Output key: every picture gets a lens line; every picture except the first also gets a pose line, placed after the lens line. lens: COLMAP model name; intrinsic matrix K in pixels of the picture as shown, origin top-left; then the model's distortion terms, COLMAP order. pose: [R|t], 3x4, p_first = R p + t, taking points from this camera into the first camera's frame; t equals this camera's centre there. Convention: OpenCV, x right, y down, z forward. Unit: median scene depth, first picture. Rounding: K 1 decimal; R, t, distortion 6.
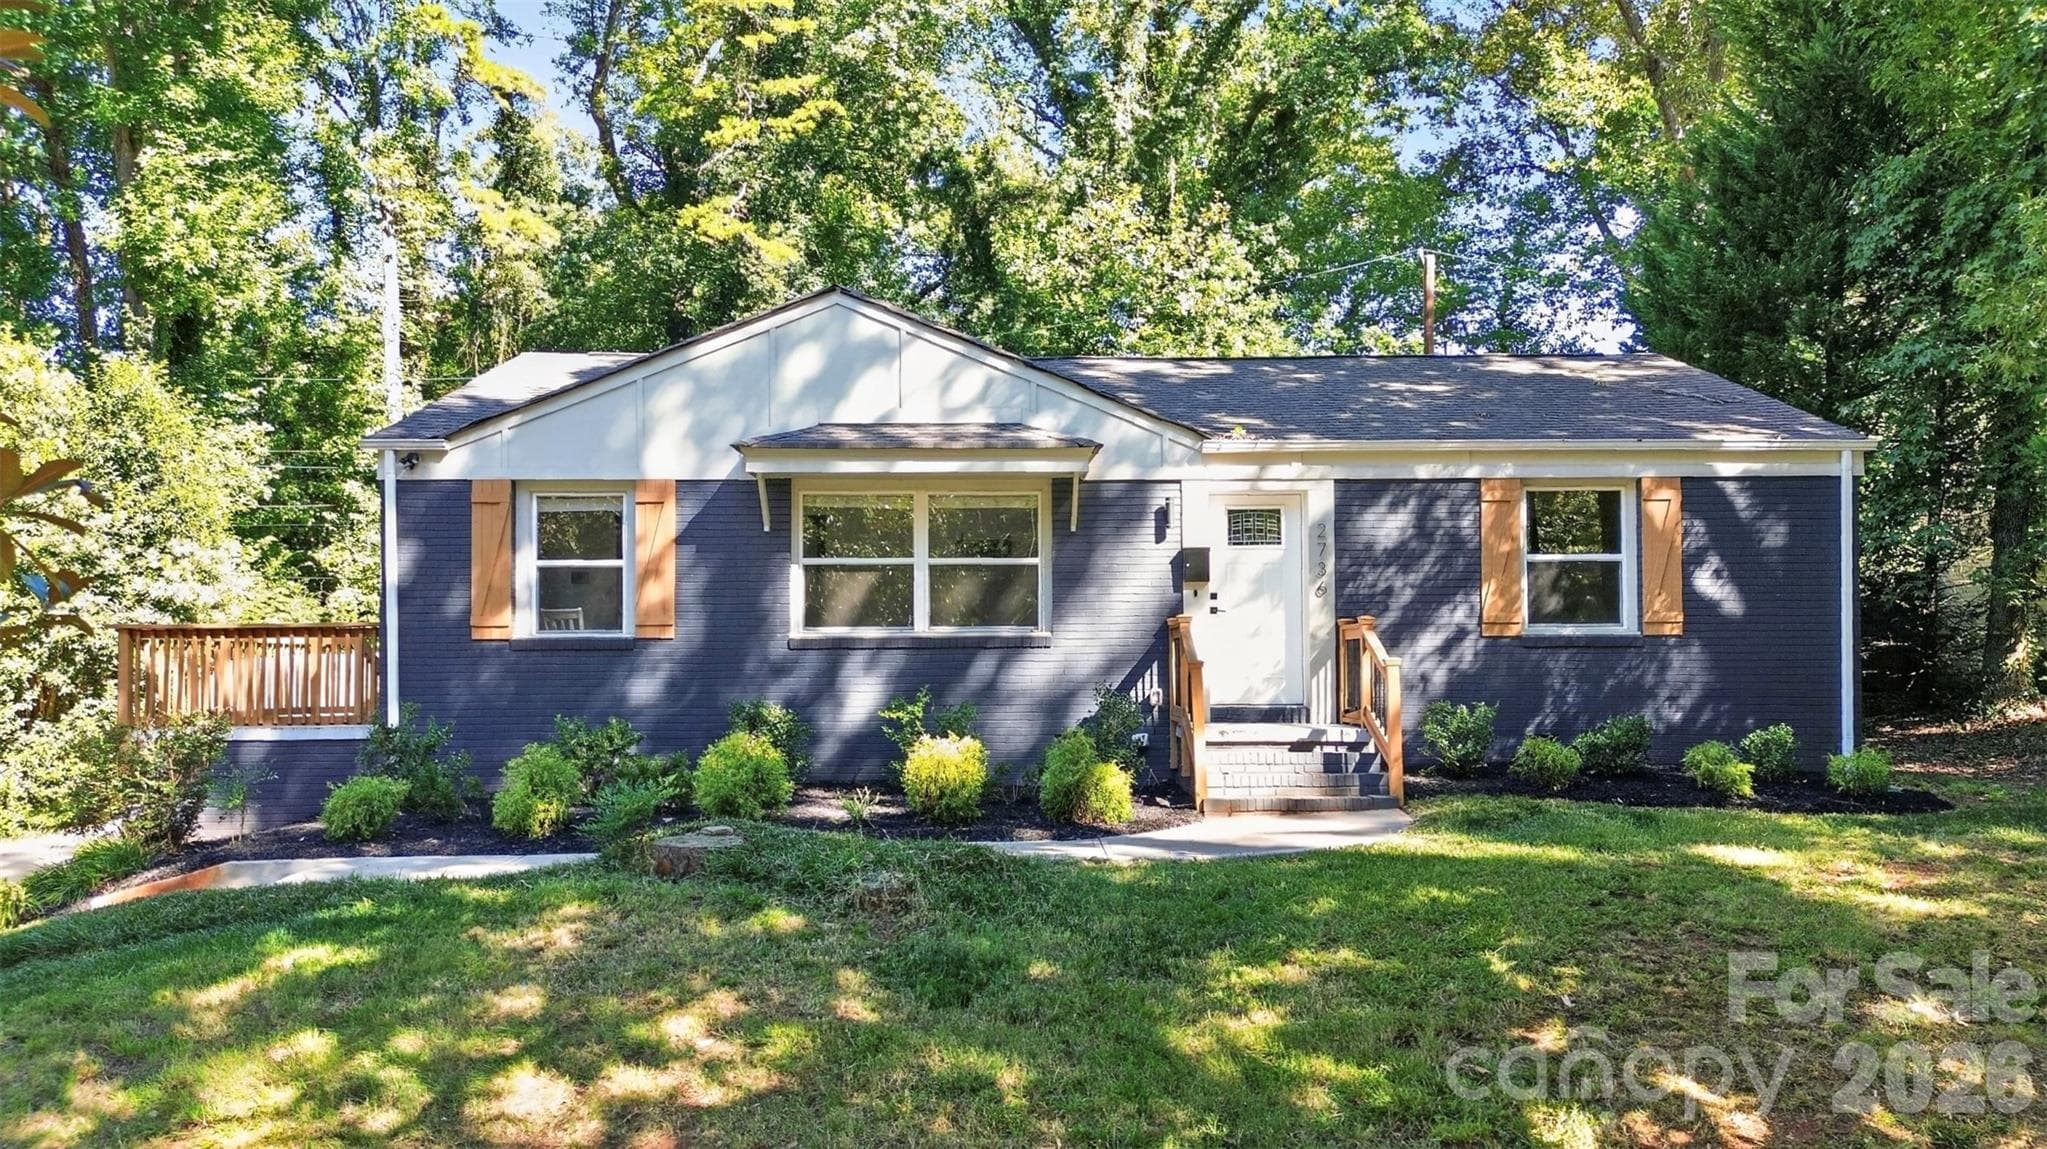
lens RADIAL K [[1393.4, 0, 1023.5], [0, 1393.4, 574.5], [0, 0, 1]] dist [0.092930, 0.000131]
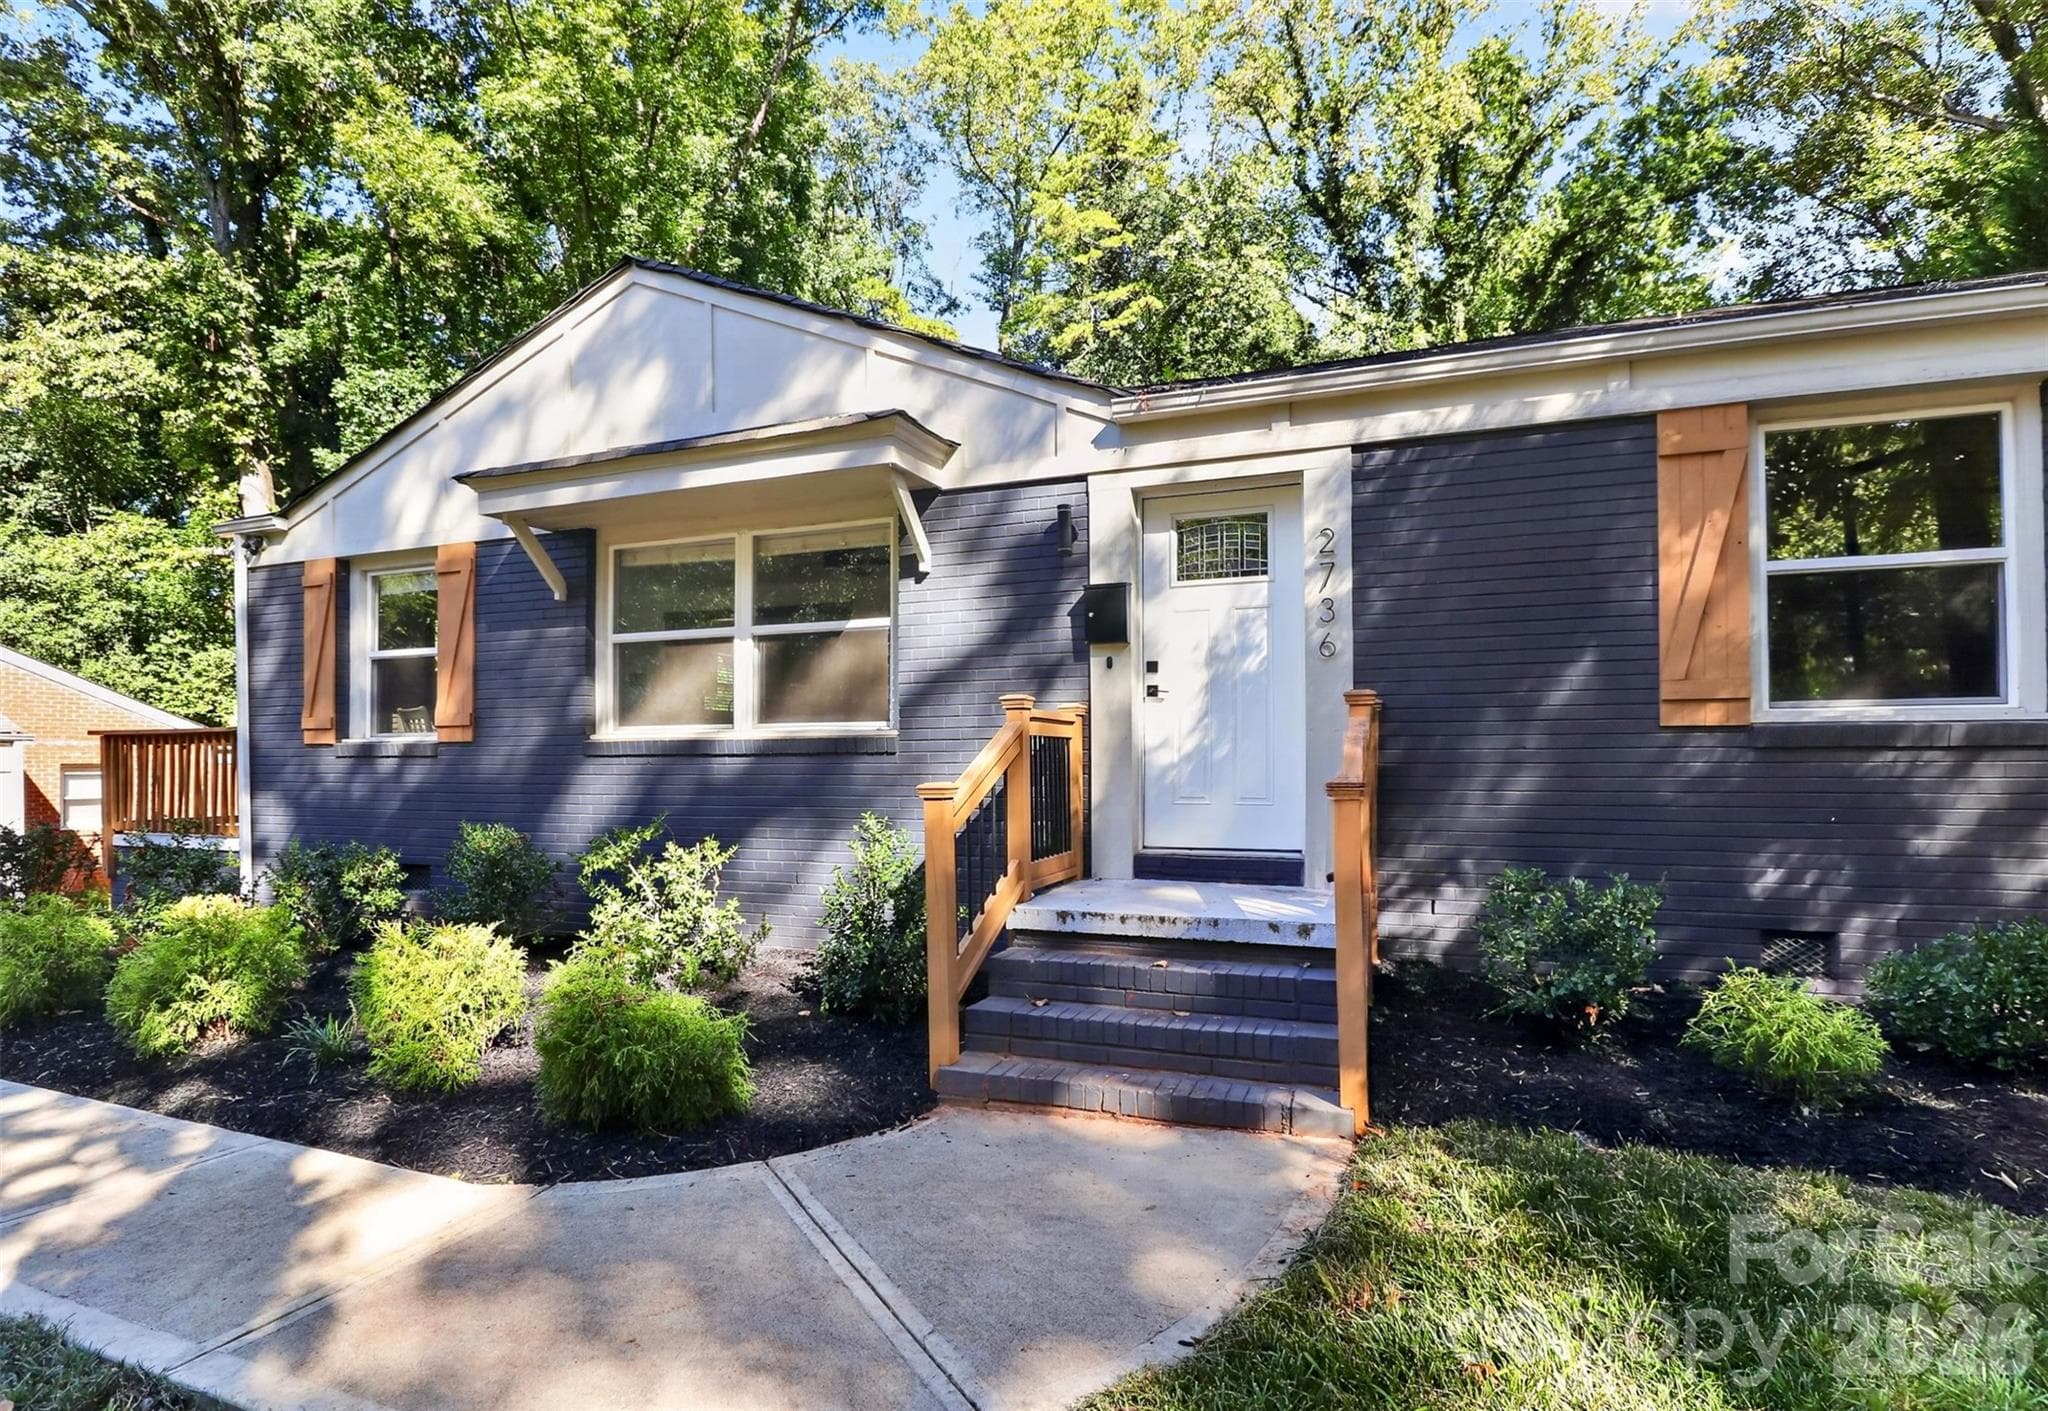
lens RADIAL K [[979.7, 0, 1025.5], [0, 979.7, 738.1], [0, 0, 1]] dist [-0.002345, -0.000893]
pose [[0.934614, -0.007410, -0.355588, 0.061946], [0.023945, 0.998826, 0.042121, 0.007066], [0.354858, -0.047881, 0.933693, 0.153315]]
